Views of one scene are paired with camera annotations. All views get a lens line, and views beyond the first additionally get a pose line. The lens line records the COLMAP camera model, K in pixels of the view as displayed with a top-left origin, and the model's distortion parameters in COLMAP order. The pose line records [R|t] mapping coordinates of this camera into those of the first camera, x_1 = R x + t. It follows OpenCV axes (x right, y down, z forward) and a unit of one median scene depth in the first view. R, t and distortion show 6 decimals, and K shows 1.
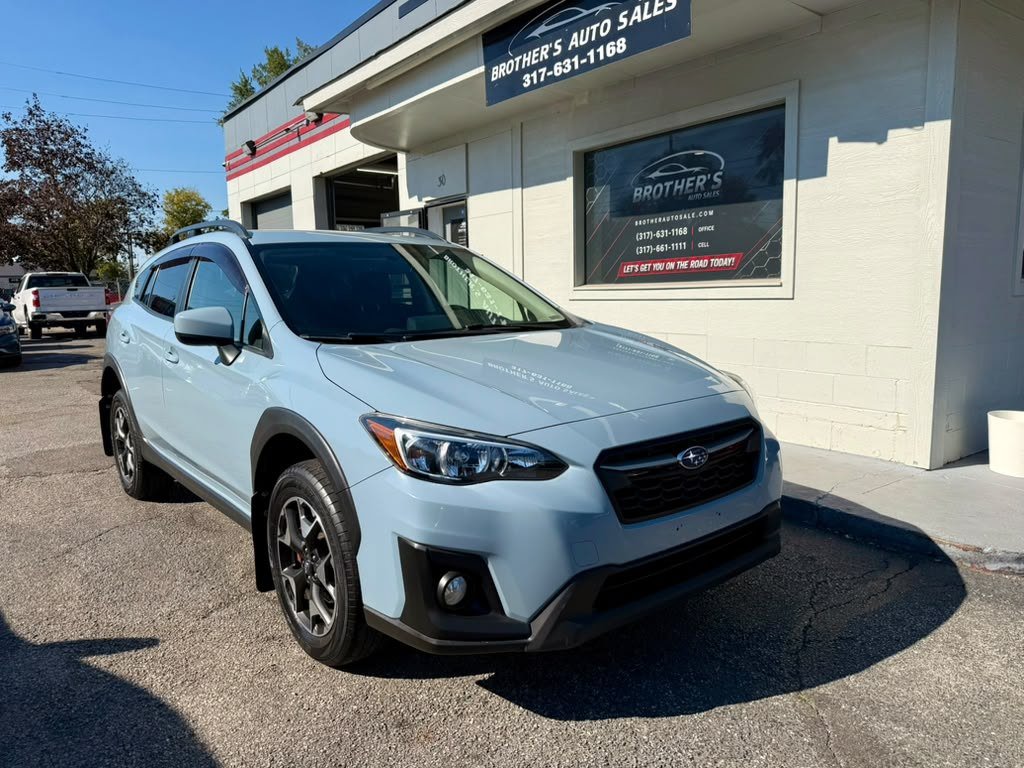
lens RADIAL K [[742.3, 0, 511.0], [0, 742.3, 387.8], [0, 0, 1]] dist [0.020921, -0.040850]
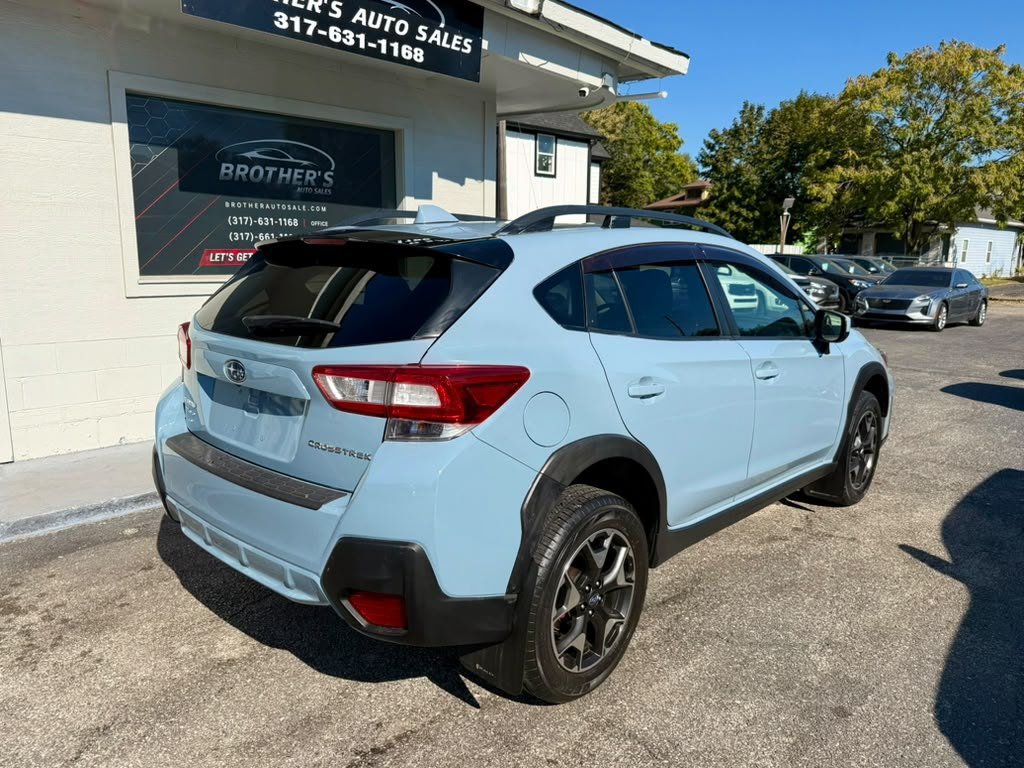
lens RADIAL K [[748.9, 0, 505.7], [0, 748.9, 384.4], [0, 0, 1]] dist [-0.000469, -0.010317]
pose [[-0.128005, -0.149184, 0.980489, -0.898989], [0.119929, 0.979039, 0.164620, -0.145752], [-0.984496, 0.138661, -0.107431, 0.962444]]
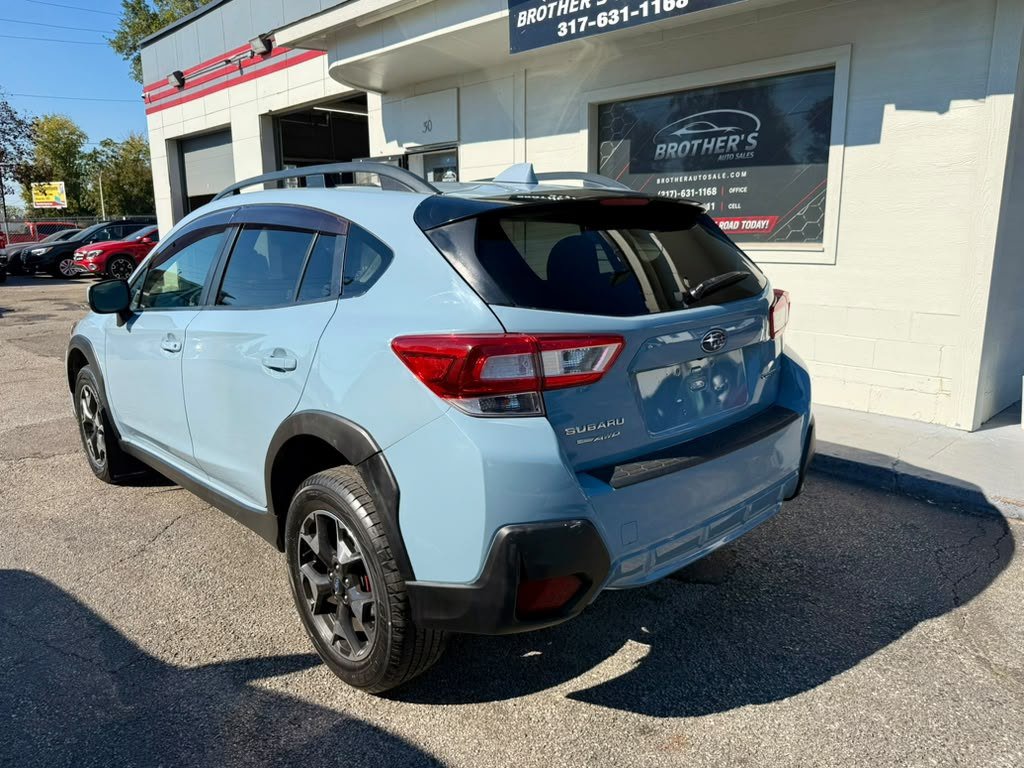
lens RADIAL K [[750.8, 0, 511.1], [0, 750.8, 382.8], [0, 0, 1]] dist [-0.005191, -0.005367]
pose [[0.991707, -0.016763, 0.127419, -0.184960], [0.007796, 0.997478, 0.070550, -0.032477], [-0.128280, -0.068971, 0.989337, 0.031792]]
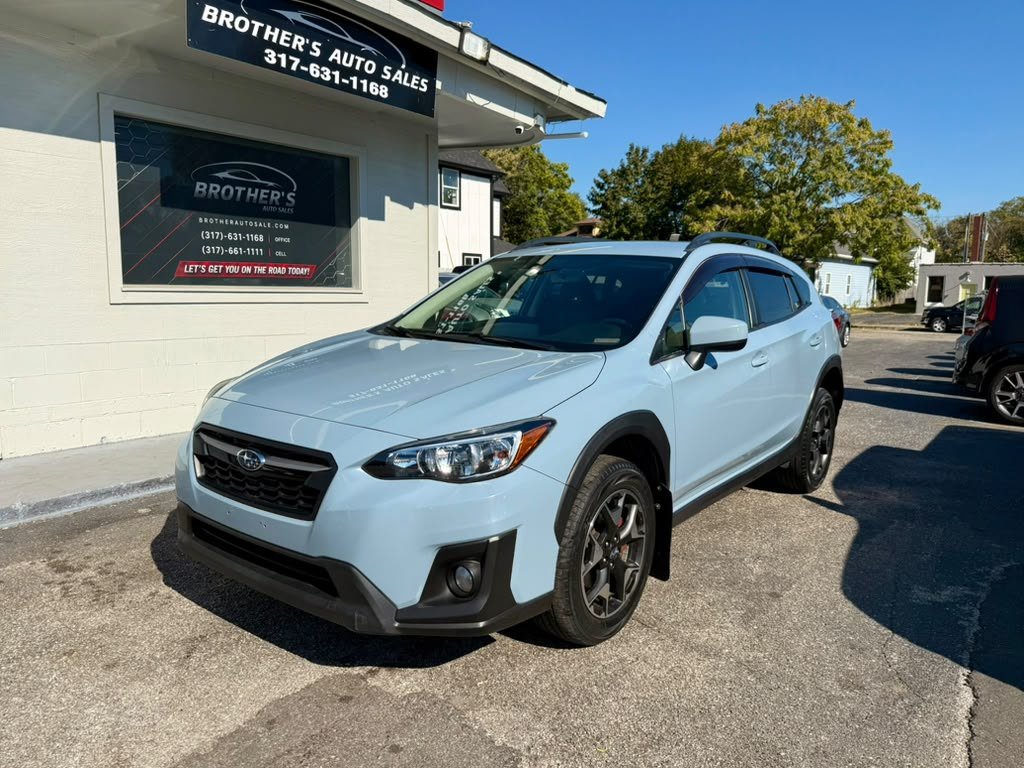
lens RADIAL K [[749.3, 0, 515.3], [0, 749.3, 383.1], [0, 0, 1]] dist [0.041554, -0.075895]
pose [[-0.280019, -0.099576, 0.954816, -1.020719], [0.115910, 0.983823, 0.136594, -0.125485], [-0.952971, 0.148922, -0.263947, 1.081970]]
